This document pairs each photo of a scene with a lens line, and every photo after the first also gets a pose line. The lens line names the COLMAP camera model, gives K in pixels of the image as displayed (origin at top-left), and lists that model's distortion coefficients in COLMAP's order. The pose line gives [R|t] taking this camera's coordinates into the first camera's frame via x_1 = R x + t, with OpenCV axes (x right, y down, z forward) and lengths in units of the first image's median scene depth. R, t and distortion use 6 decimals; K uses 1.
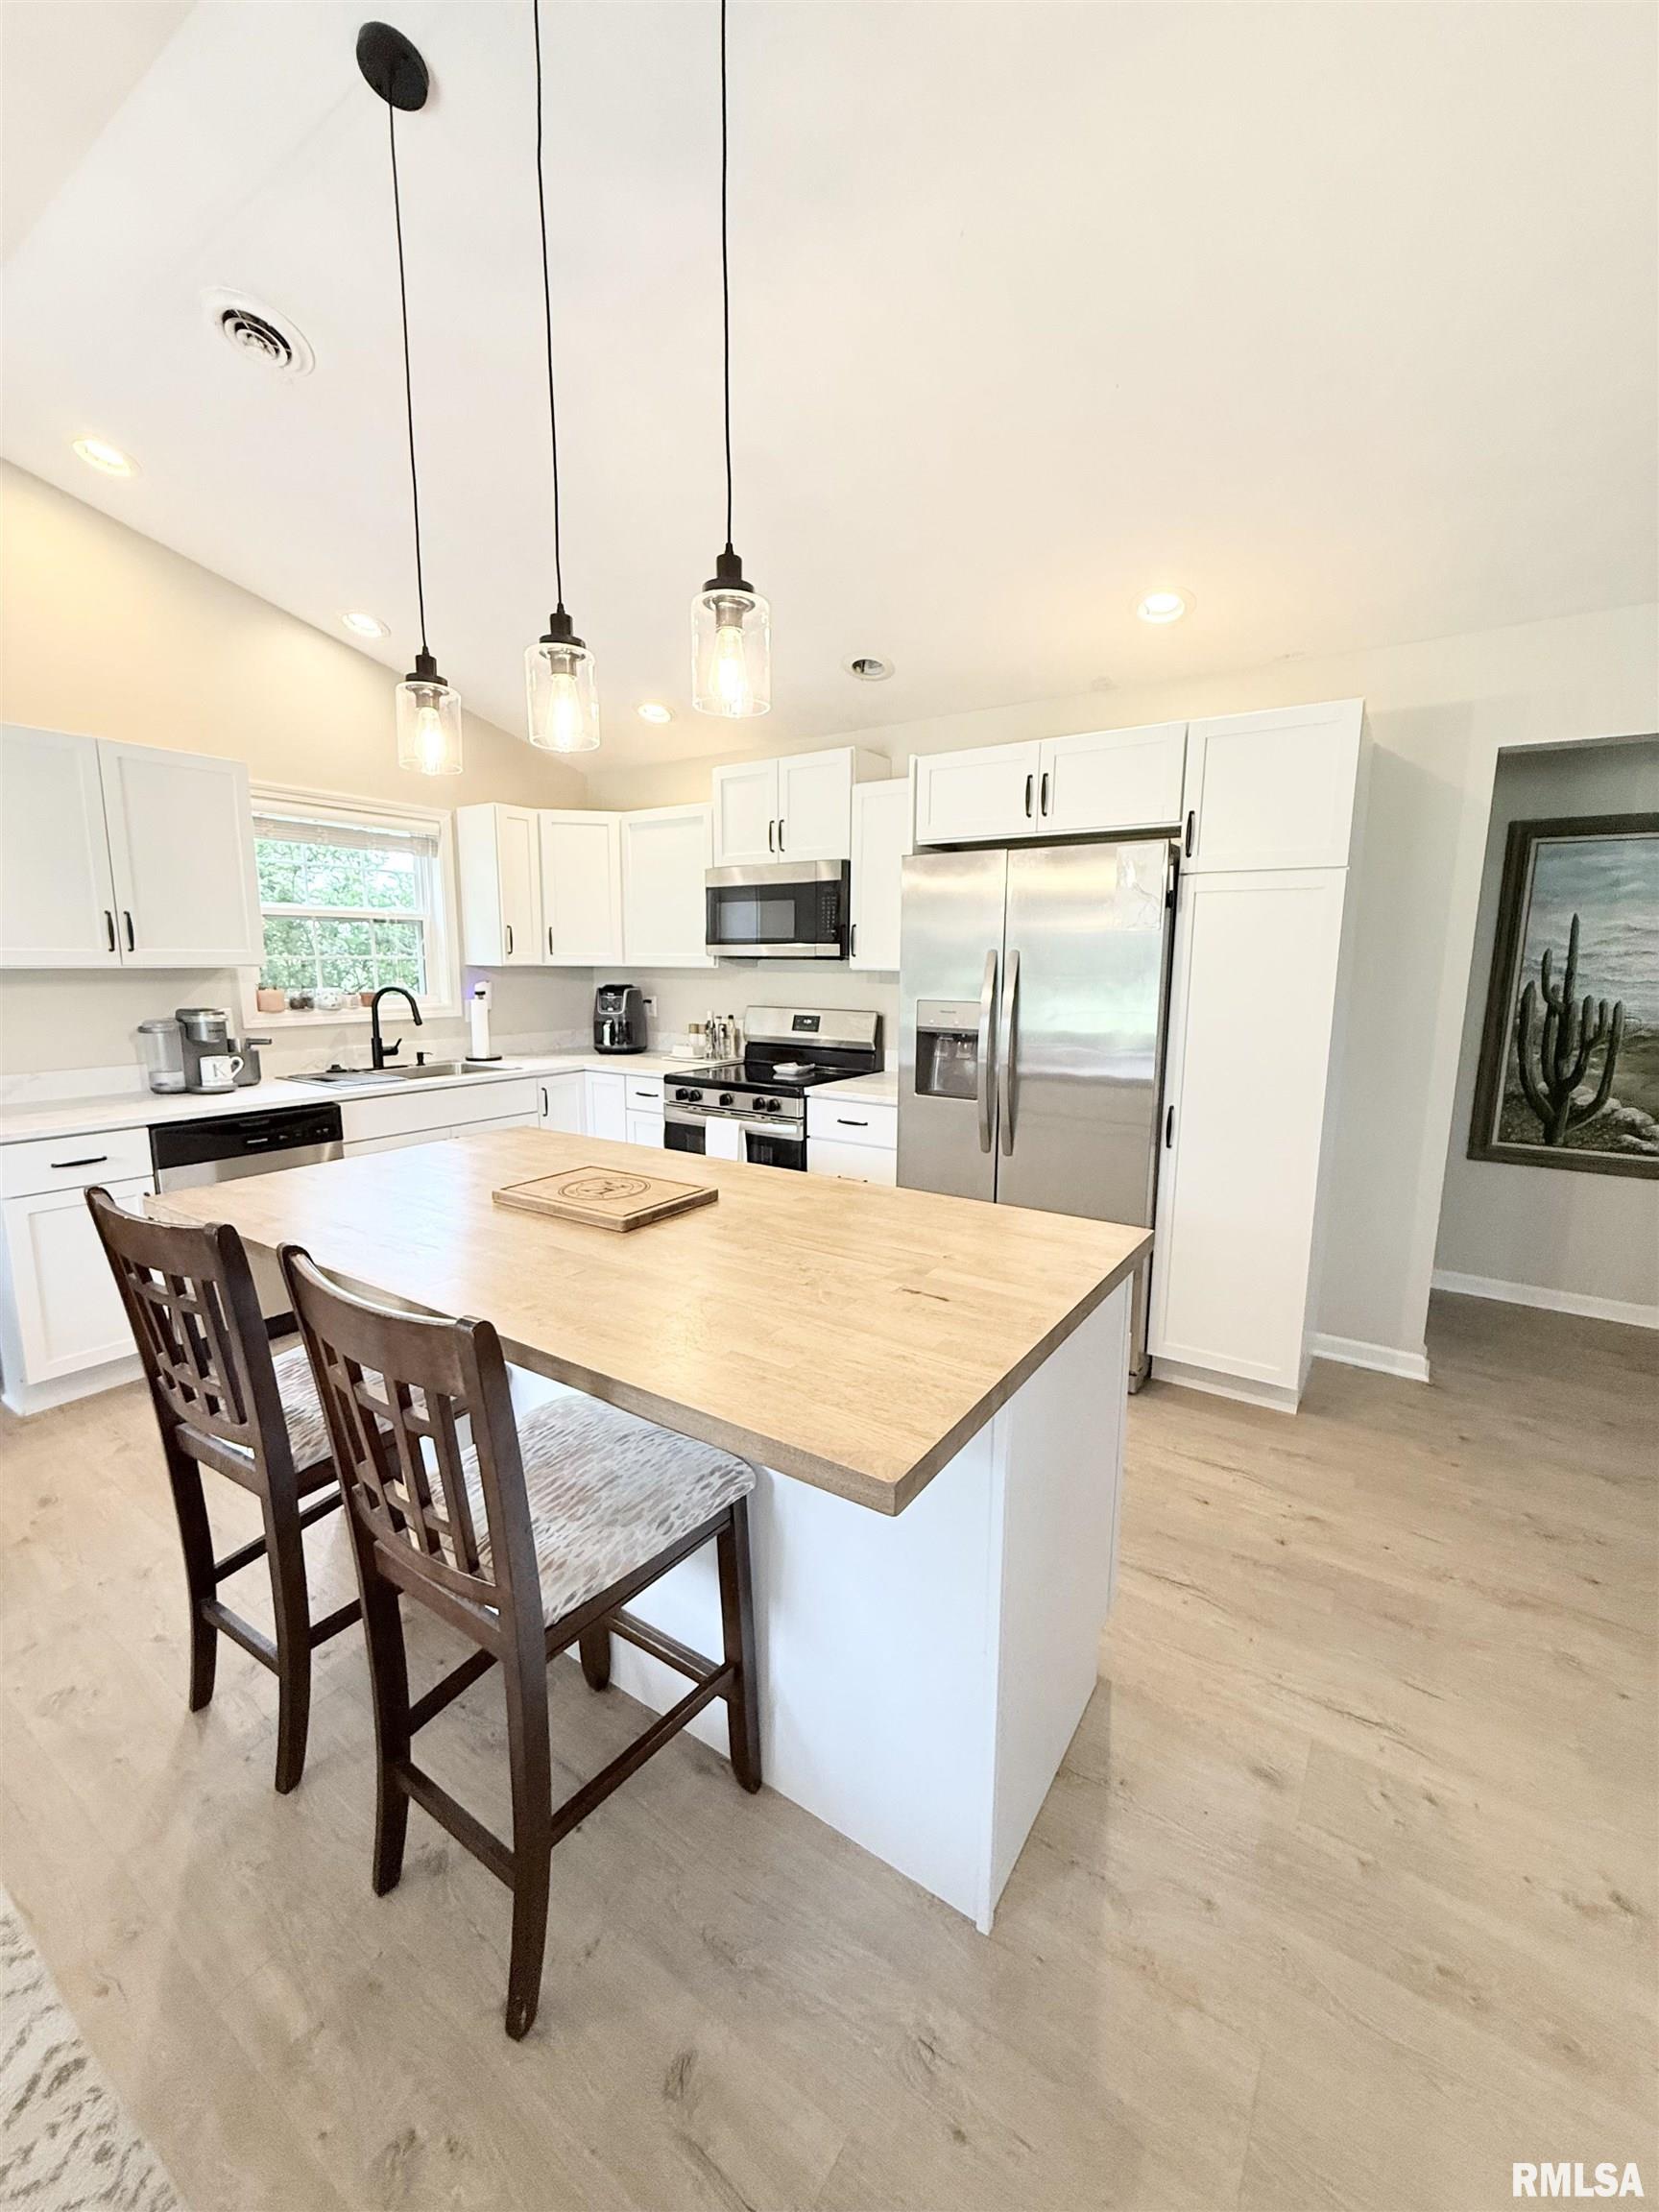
lens RADIAL K [[884.2, 0, 830.5], [0, 884.2, 1100.5], [0, 0, 1]] dist [0.000714, 0.000389]
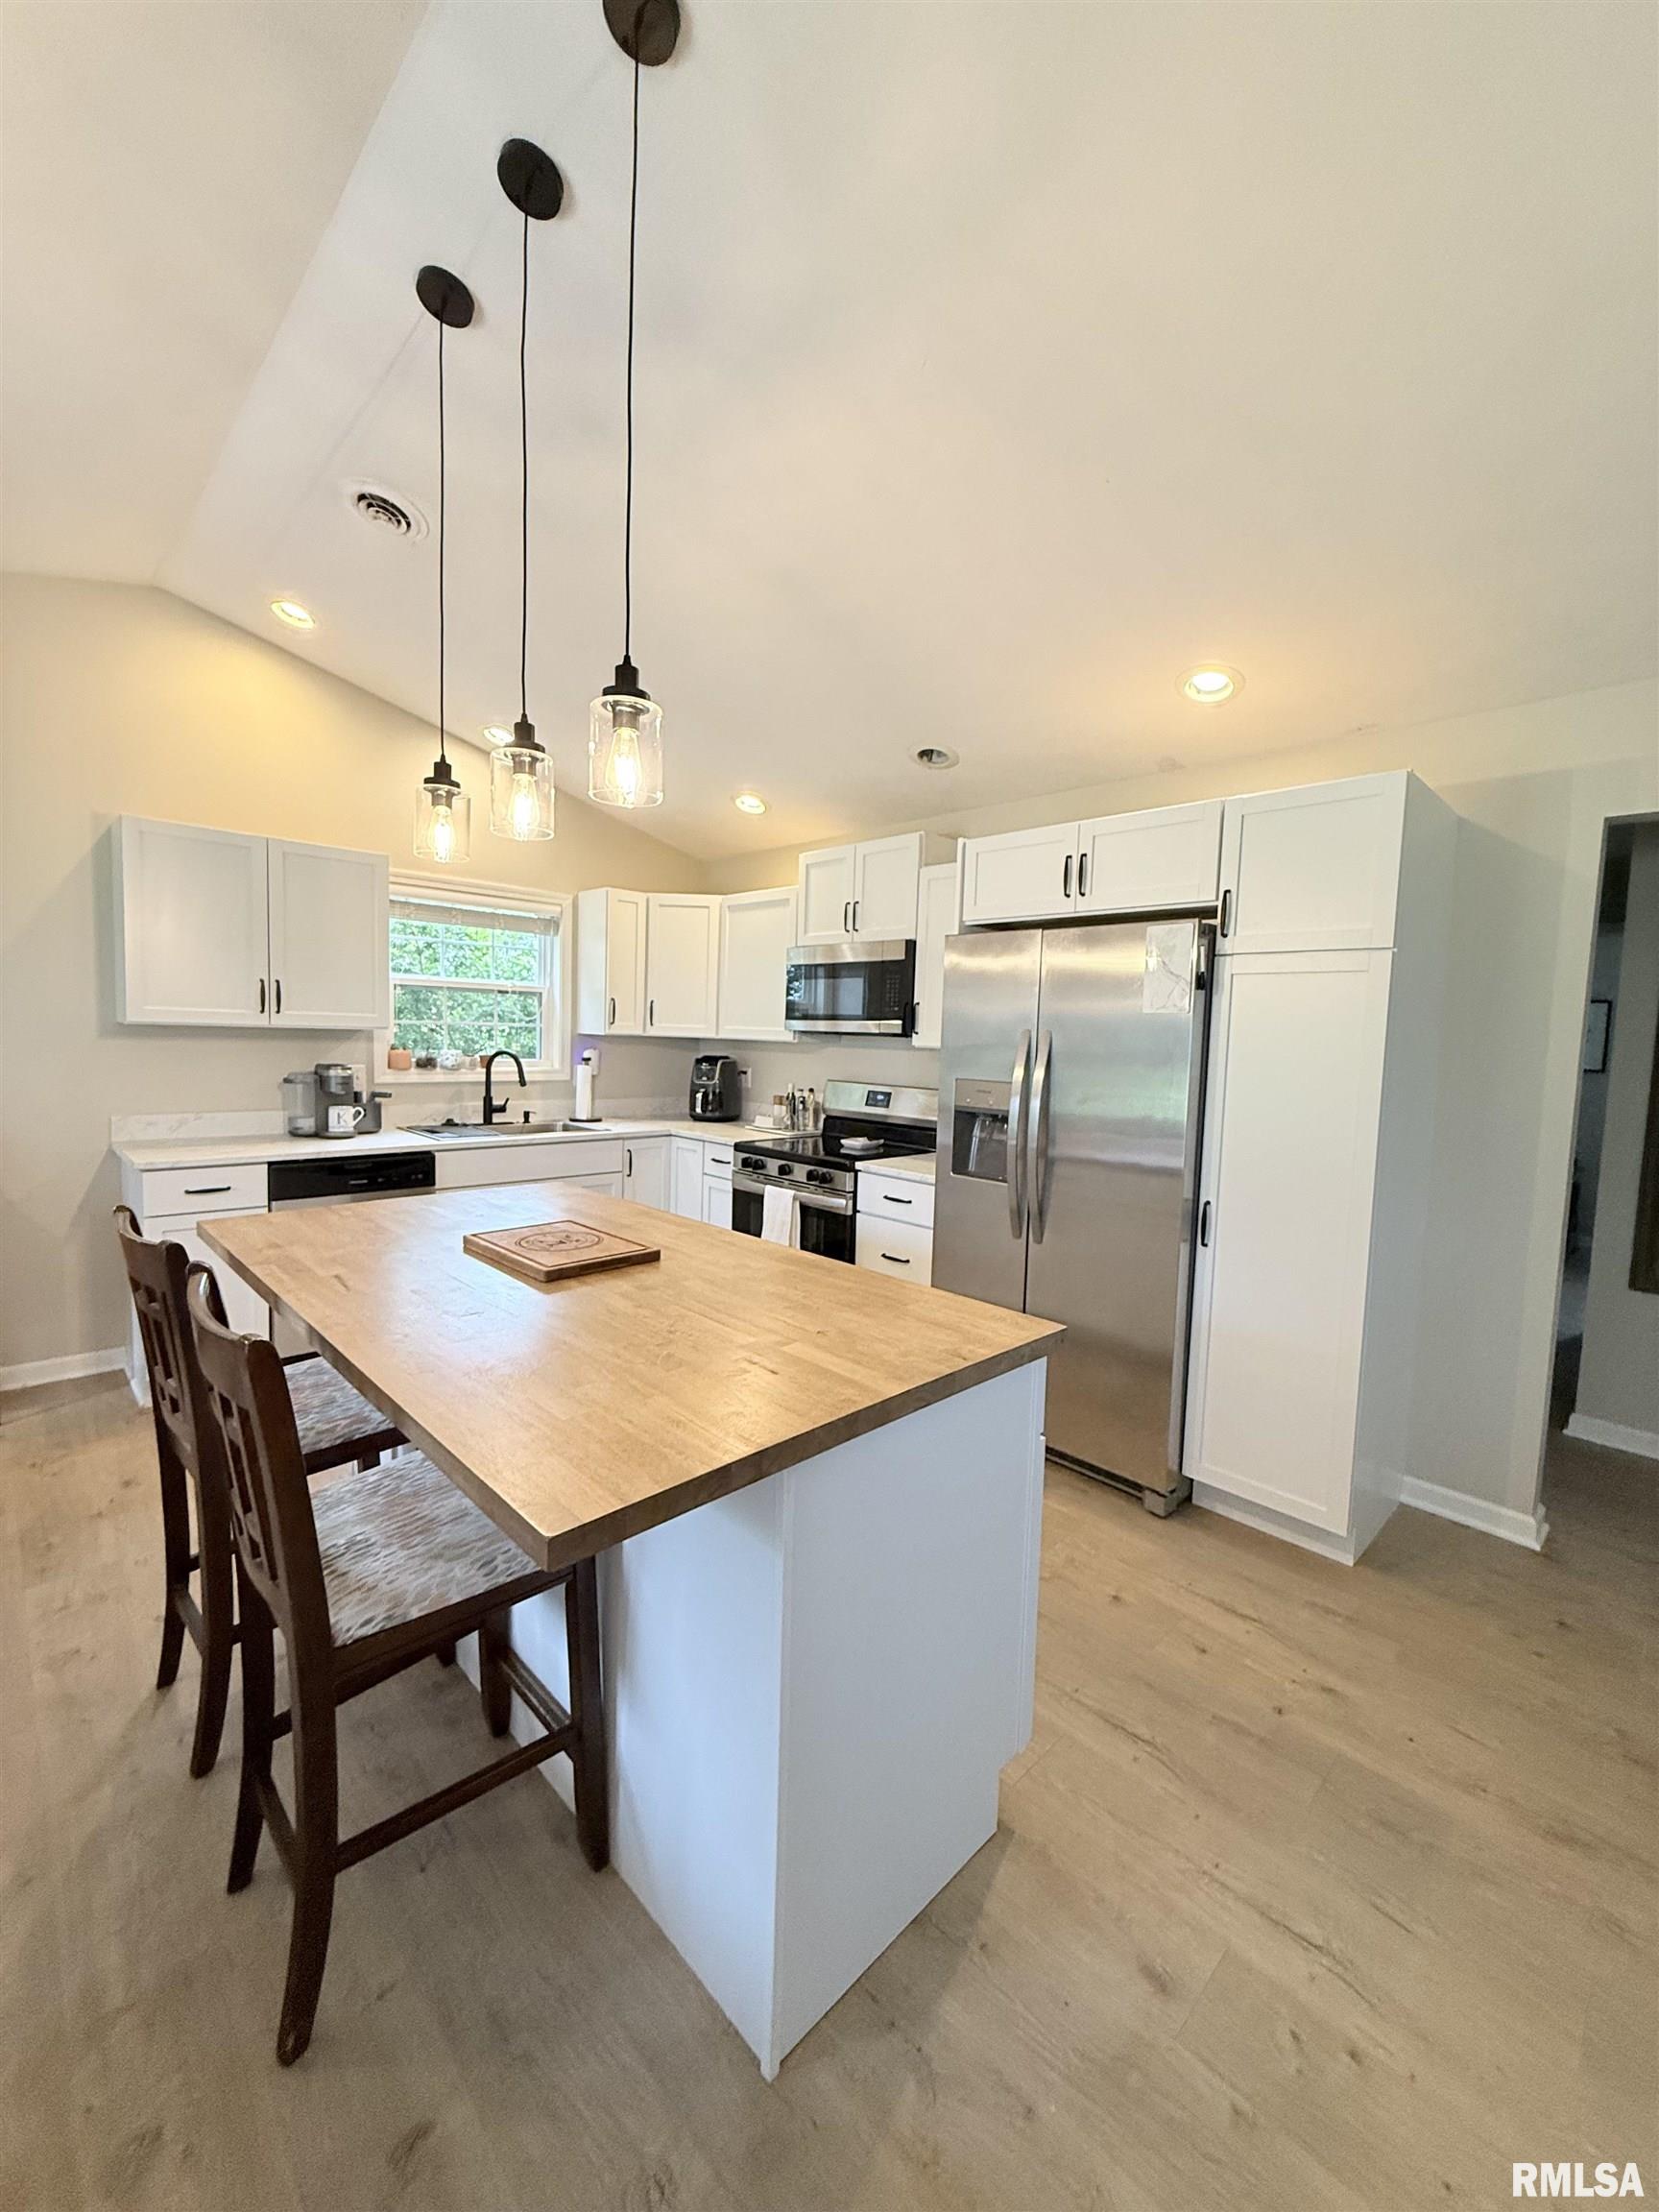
lens RADIAL K [[884.2, 0, 832.8], [0, 884.2, 1100.5], [0, 0, 1]] dist [0.000714, 0.000389]
pose [[0.979270, 0.040453, -0.198477, 0.192282], [-0.057707, 0.994966, -0.081929, 0.000082], [0.194164, 0.091684, 0.976675, 0.010221]]
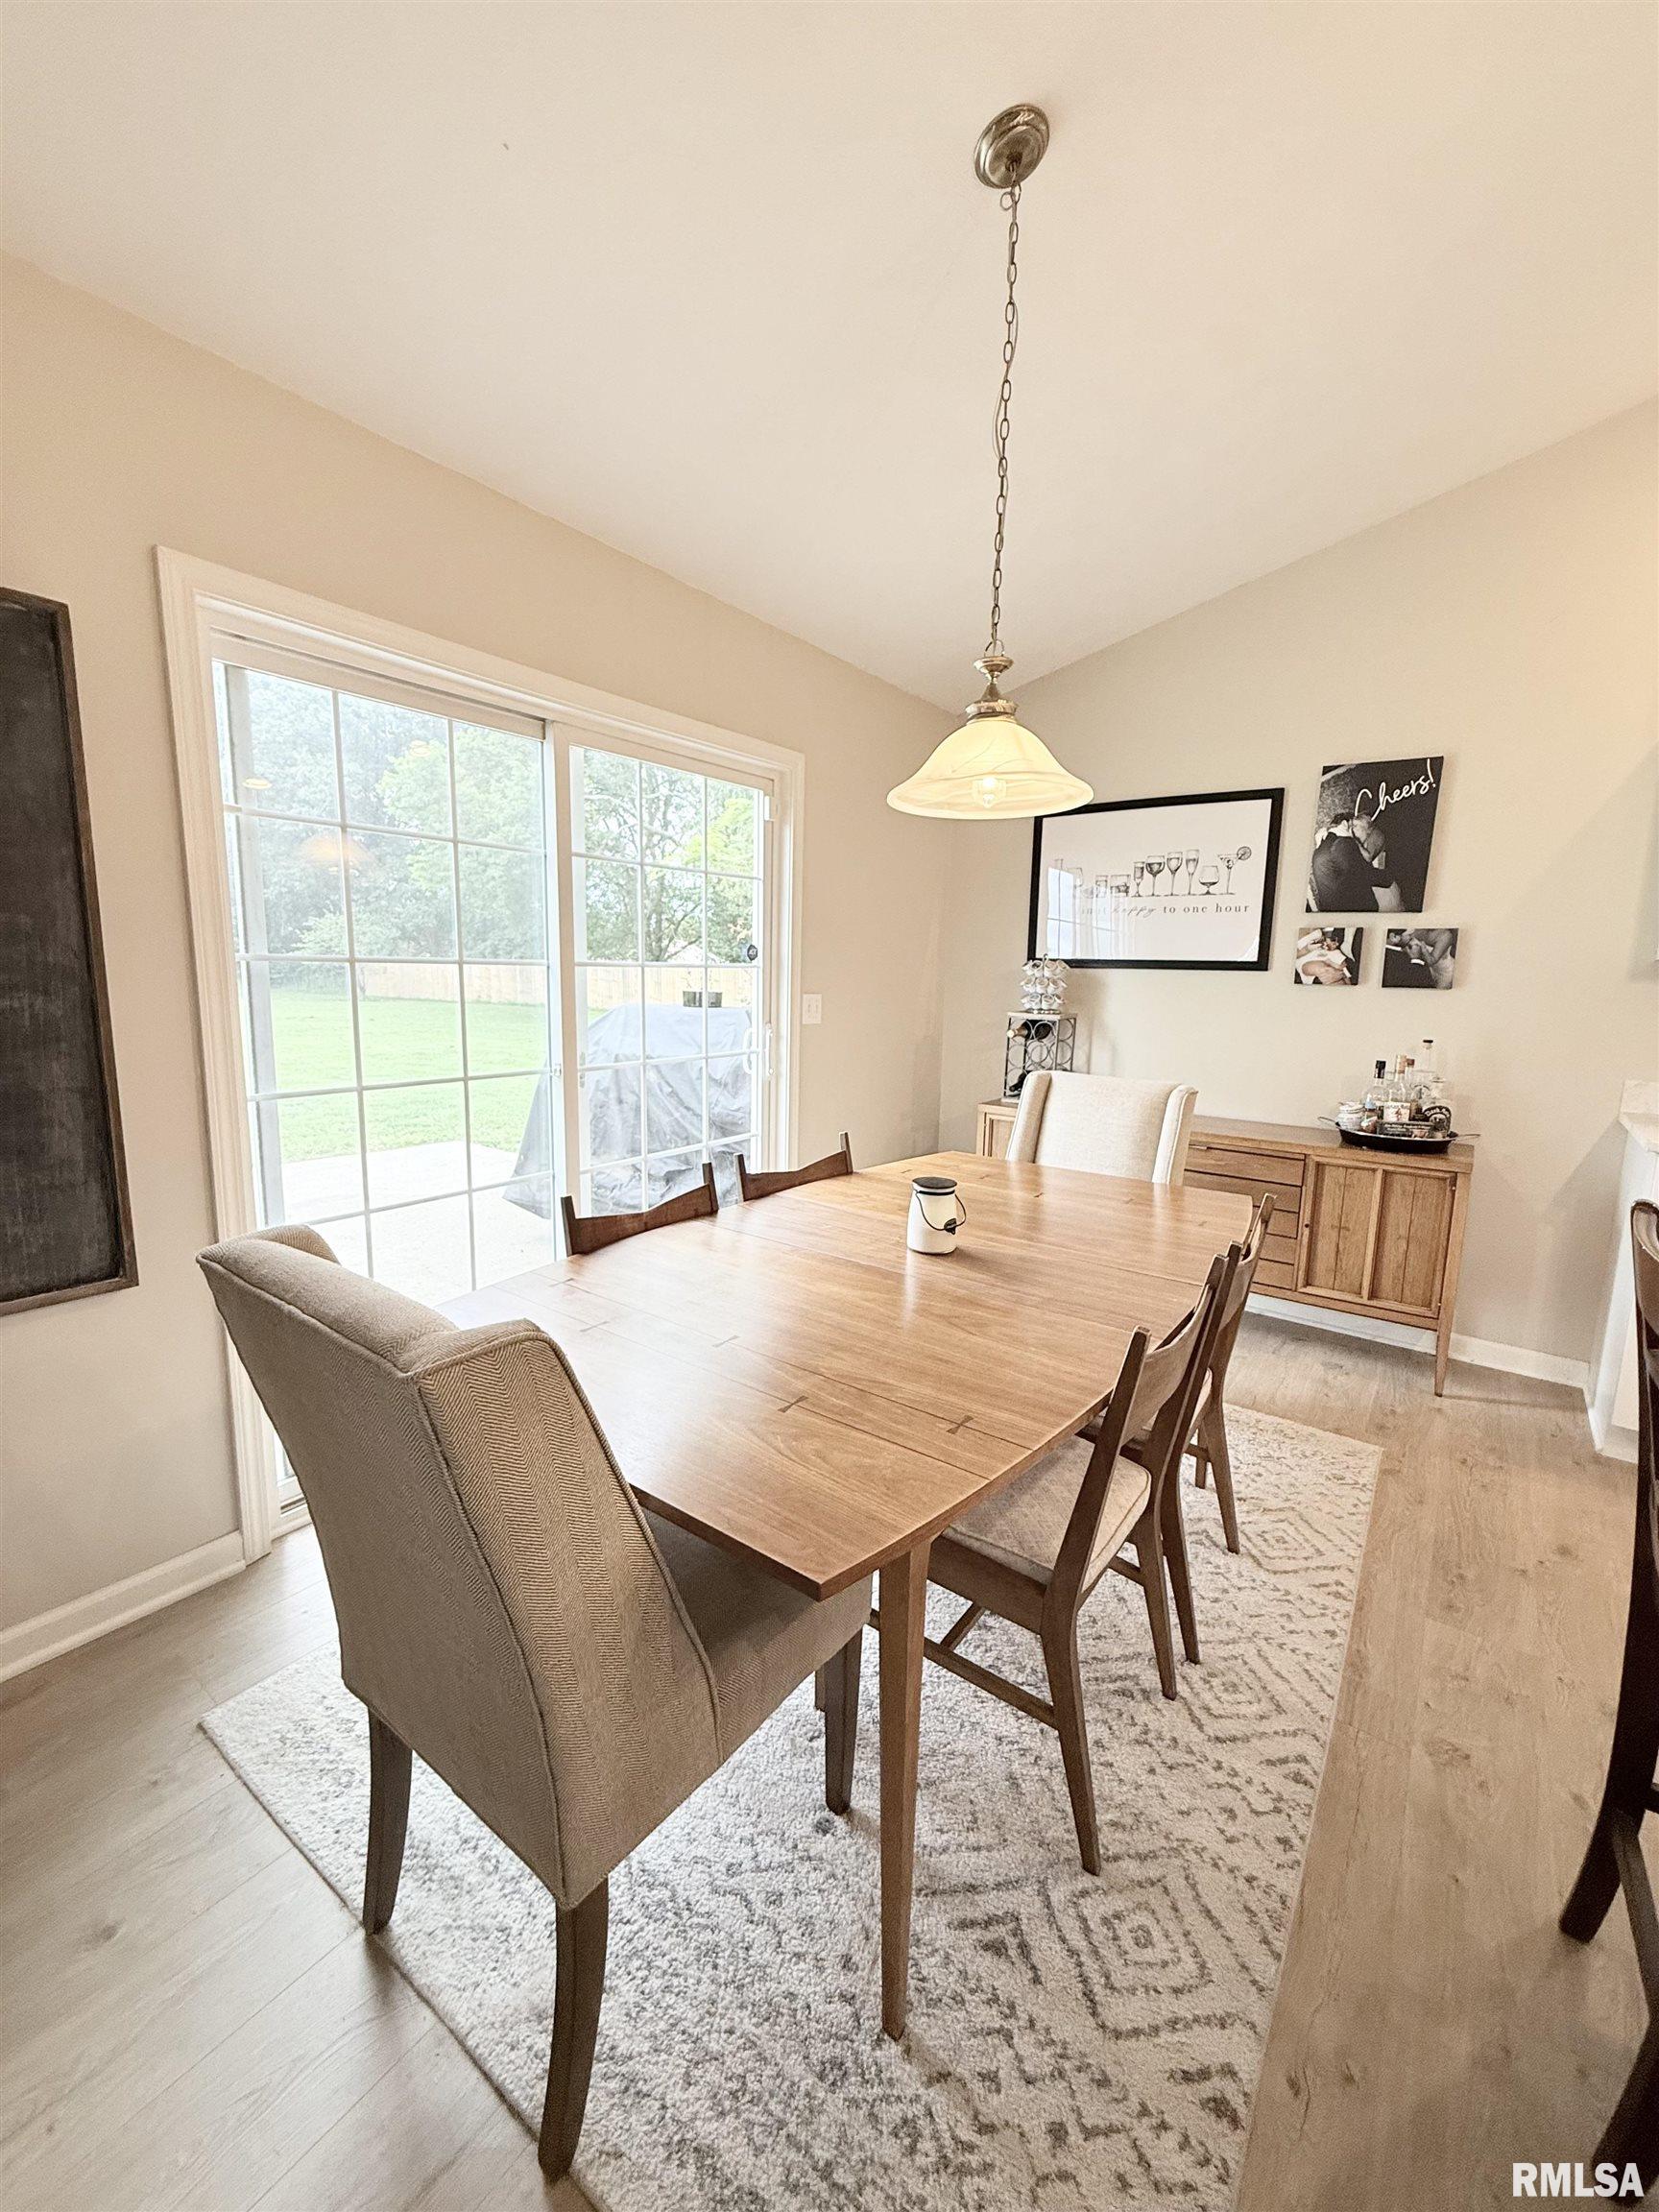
lens RADIAL K [[884.2, 0, 832.4], [0, 884.2, 1101.6], [0, 0, 1]] dist [0.000714, 0.000389]
pose [[-0.041225, 0.137911, -0.989586, -0.044434], [-0.180047, 0.973190, 0.143126, 0.021621], [0.982794, 0.184072, -0.015289, 0.193503]]
